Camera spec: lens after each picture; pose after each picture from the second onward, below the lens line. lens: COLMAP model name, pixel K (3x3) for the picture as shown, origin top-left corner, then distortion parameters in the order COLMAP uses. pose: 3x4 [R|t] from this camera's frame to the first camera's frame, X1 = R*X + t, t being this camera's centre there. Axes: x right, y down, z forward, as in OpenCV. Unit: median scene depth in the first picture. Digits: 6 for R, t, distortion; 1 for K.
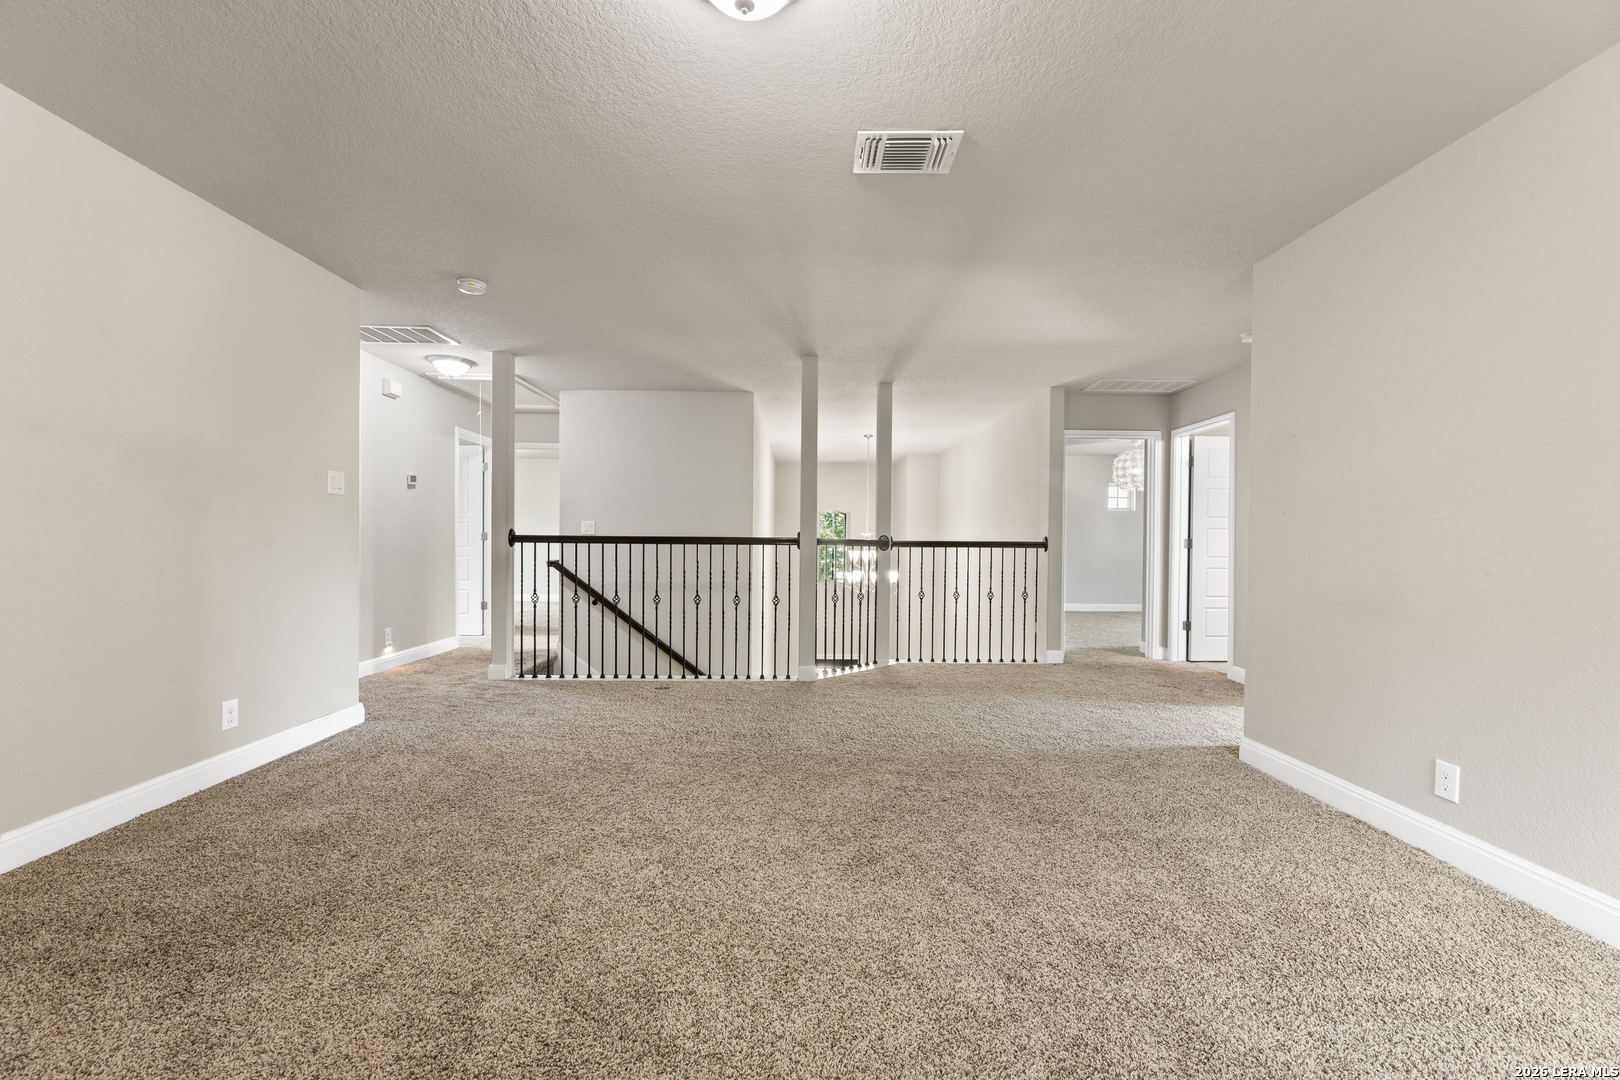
lens RADIAL K [[674.2, 0, 811.8], [0, 674.2, 547.3], [0, 0, 1]] dist [-0.001603, -0.000769]
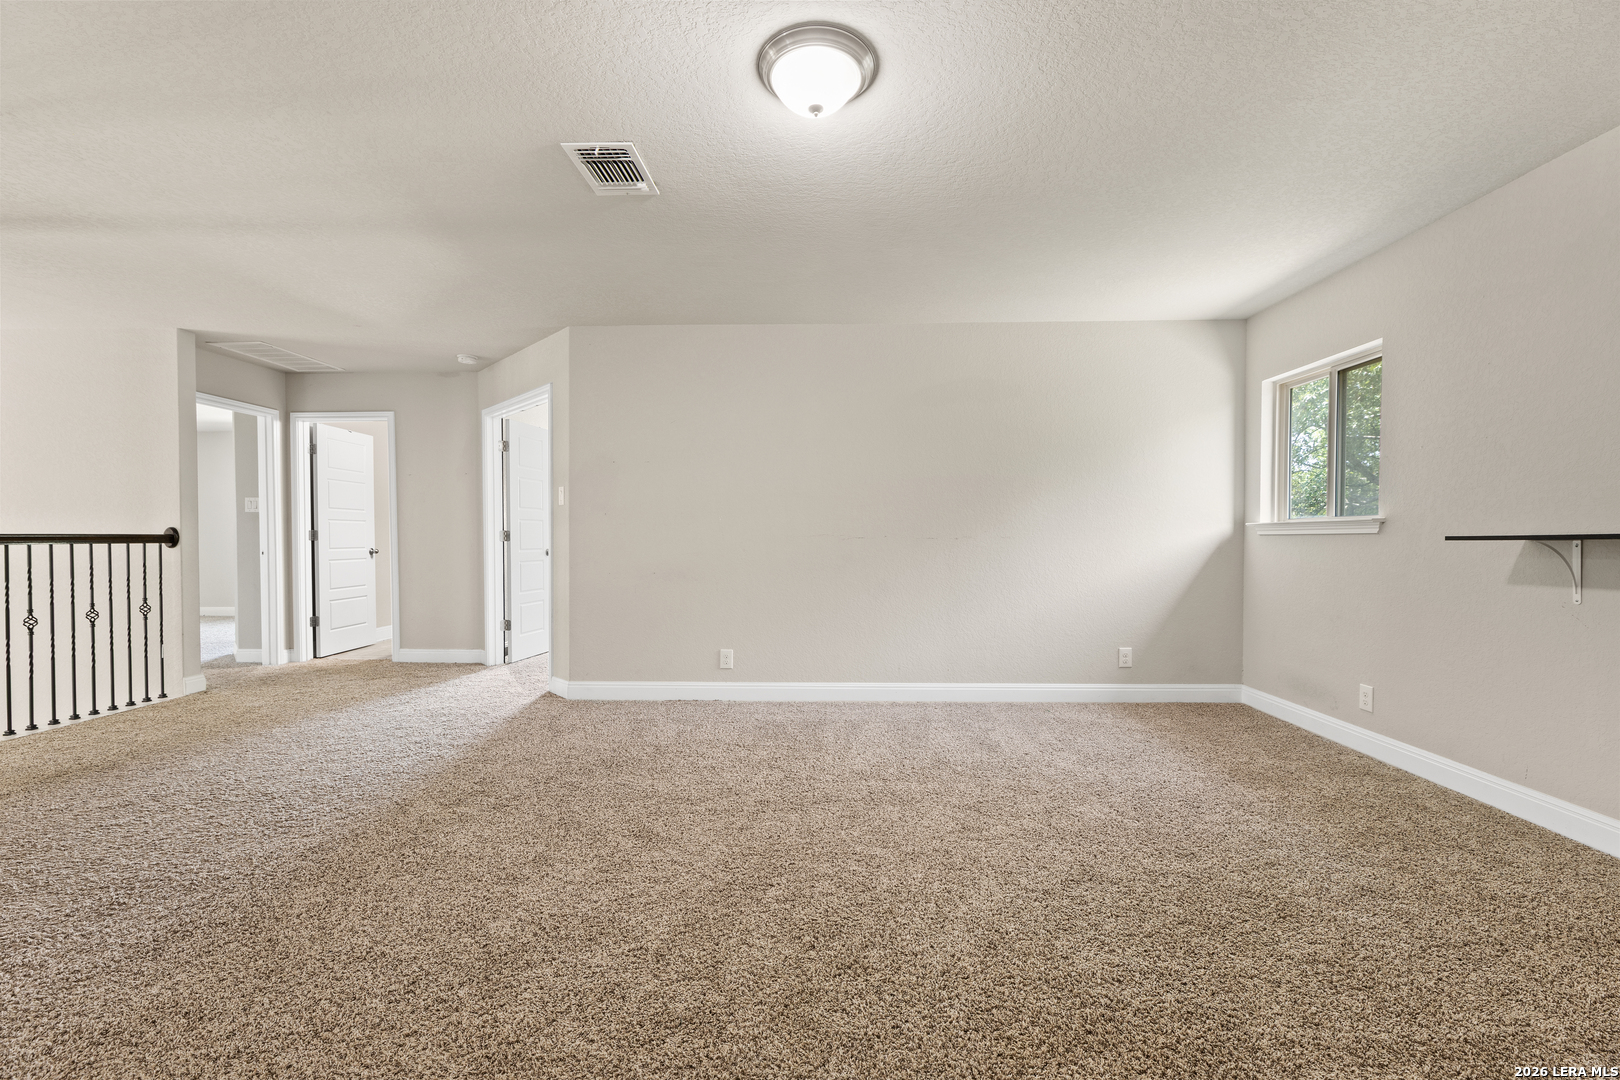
lens RADIAL K [[674.2, 0, 812.6], [0, 674.2, 540.4], [0, 0, 1]] dist [-0.001603, -0.000769]
pose [[0.033636, -0.013816, 0.999339, -0.373580], [0.010211, 0.999857, 0.013480, -0.004221], [-0.999382, 0.009751, 0.033772, 0.269122]]
